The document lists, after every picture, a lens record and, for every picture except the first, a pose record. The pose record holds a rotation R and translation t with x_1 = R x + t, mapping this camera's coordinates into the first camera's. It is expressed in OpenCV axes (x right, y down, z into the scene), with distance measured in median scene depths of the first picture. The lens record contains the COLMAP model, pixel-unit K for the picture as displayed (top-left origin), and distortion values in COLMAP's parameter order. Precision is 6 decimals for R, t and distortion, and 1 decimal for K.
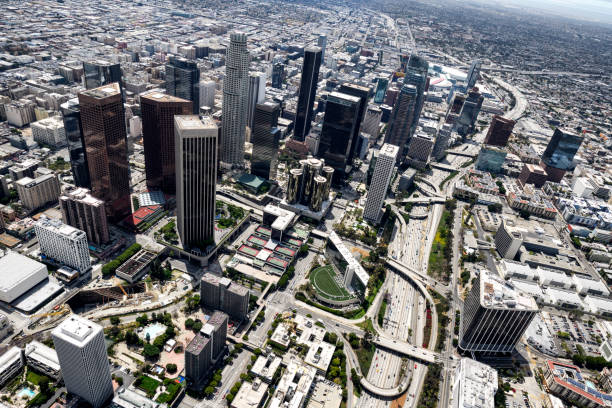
lens RADIAL K [[395.1, 0, 306.0], [0, 395.1, 204.0], [0, 0, 1]] dist [0.000259, -0.001520]
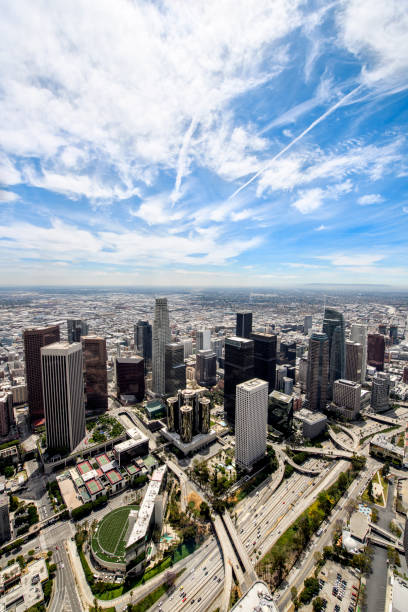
lens RADIAL K [[256.8, 0, 204.0], [0, 256.8, 306.0], [0, 0, 1]] dist [-0.020934, -0.000468]
pose [[0.873866, -0.094767, -0.476840, 0.414374], [-0.148563, 0.881849, -0.447518, -0.004957], [0.462911, 0.461911, 0.756539, 0.369048]]
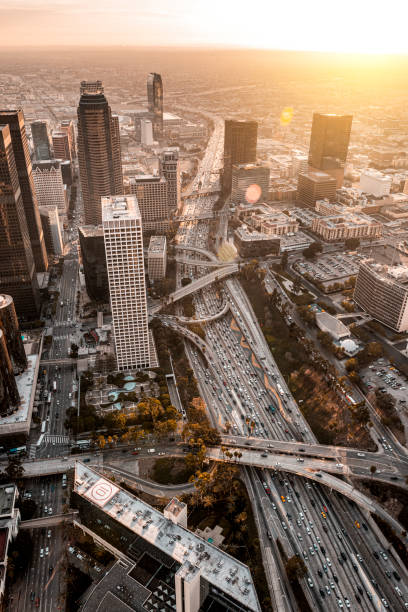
lens RADIAL K [[449.2, 0, 204.0], [0, 449.2, 306.0], [0, 0, 1]] dist [-0.000340, -0.000356]
pose [[0.833812, -0.388731, 0.391976, 0.053618], [0.378291, 0.919464, 0.107151, -0.054290], [-0.402061, 0.058937, 0.913714, 0.512678]]
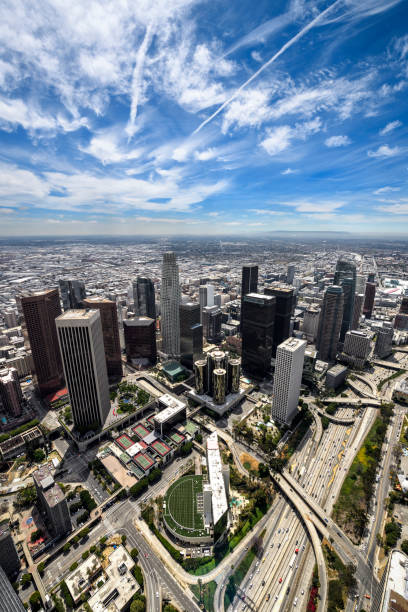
lens RADIAL K [[257.7, 0, 204.0], [0, 257.7, 306.0], [0, 0, 1]] dist [-0.020301, -0.000624]
pose [[0.926250, -0.040512, -0.374727, 0.243216], [-0.072403, 0.956566, -0.282383, -0.033041], [0.369891, 0.288688, 0.883085, 0.346722]]
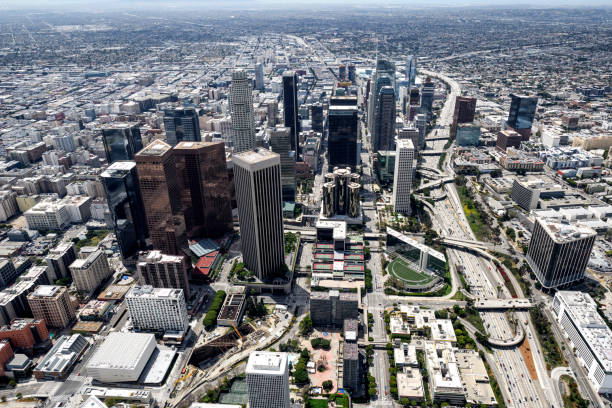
lens RADIAL K [[411.8, 0, 317.1], [0, 411.8, 196.4], [0, 0, 1]] dist [-0.000401, -0.000924]
pose [[0.947614, -0.260430, 0.184943, -0.259400], [0.275149, 0.959619, -0.058513, 0.001709], [-0.162236, 0.106335, 0.981006, -0.053674]]
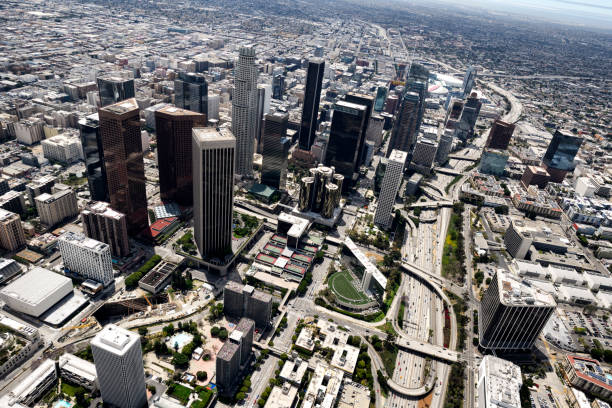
lens RADIAL K [[395.1, 0, 306.0], [0, 395.1, 204.0], [0, 0, 1]] dist [0.000259, -0.001520]
pose [[0.999425, -0.032152, 0.010738, -0.041492], [0.032414, 0.999156, -0.025229, 0.005670], [-0.009918, 0.025563, 0.999624, -0.016624]]
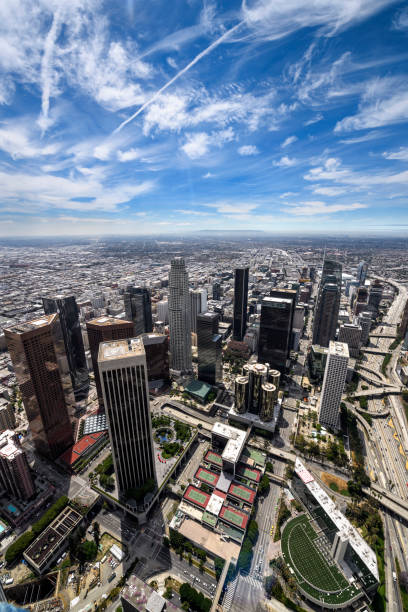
lens RADIAL K [[243.2, 0, 204.0], [0, 243.2, 306.0], [0, 0, 1]] dist [-0.017637, -0.000750]
pose [[0.984643, -0.116169, -0.130315, -0.017885], [0.078461, 0.961298, -0.264103, -0.104279], [0.155952, 0.249822, 0.955650, 0.366314]]
